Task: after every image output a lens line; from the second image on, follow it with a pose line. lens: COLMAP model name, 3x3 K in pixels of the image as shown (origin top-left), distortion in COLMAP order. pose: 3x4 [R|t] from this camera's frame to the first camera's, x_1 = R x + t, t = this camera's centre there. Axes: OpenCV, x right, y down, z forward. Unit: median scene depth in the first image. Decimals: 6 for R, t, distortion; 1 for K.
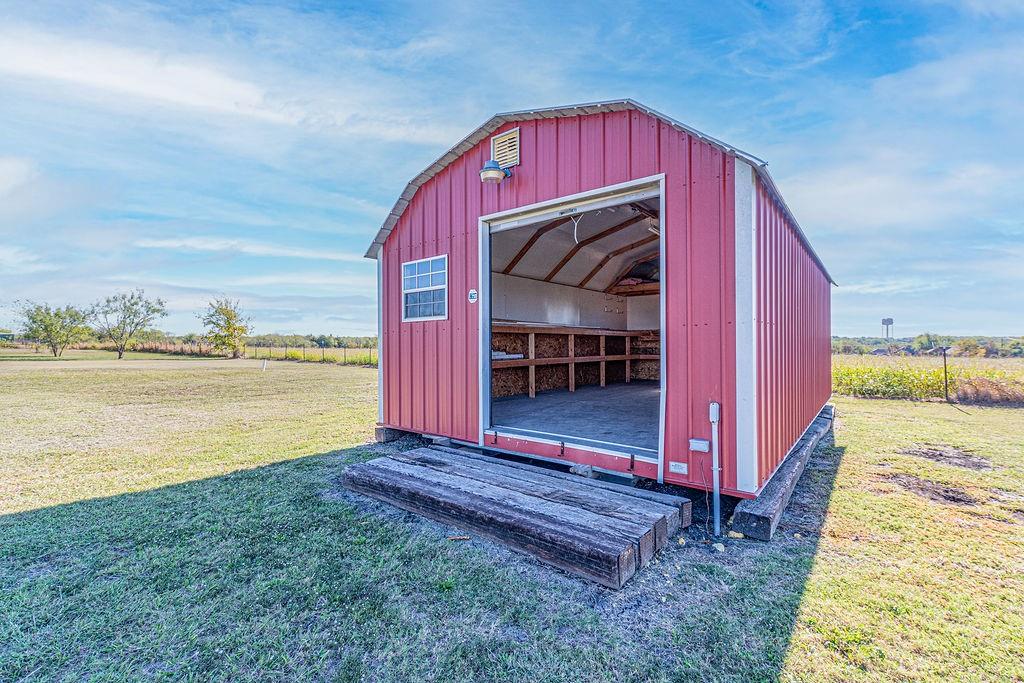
lens RADIAL K [[440.6, 0, 508.2], [0, 440.6, 347.3], [0, 0, 1]] dist [-0.000602, 0.000096]
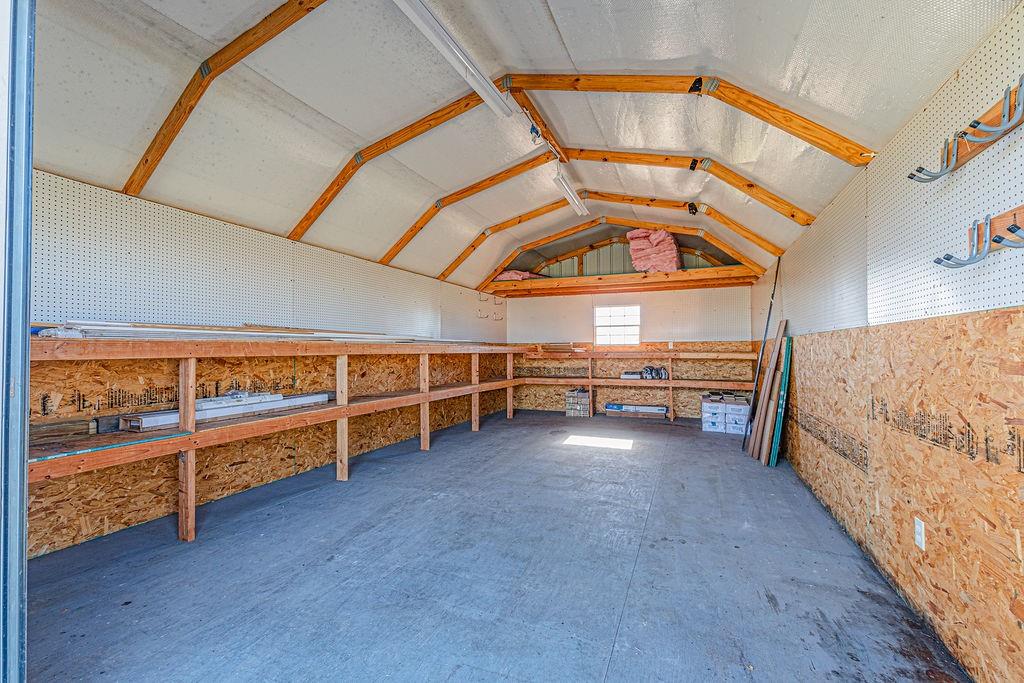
lens RADIAL K [[440.6, 0, 508.2], [0, 440.6, 347.3], [0, 0, 1]] dist [-0.000602, 0.000096]
pose [[0.958055, 0.005720, 0.286527, 0.075303], [-0.002117, 0.999915, -0.012882, -0.028675], [-0.286577, 0.011735, 0.957985, 0.366922]]
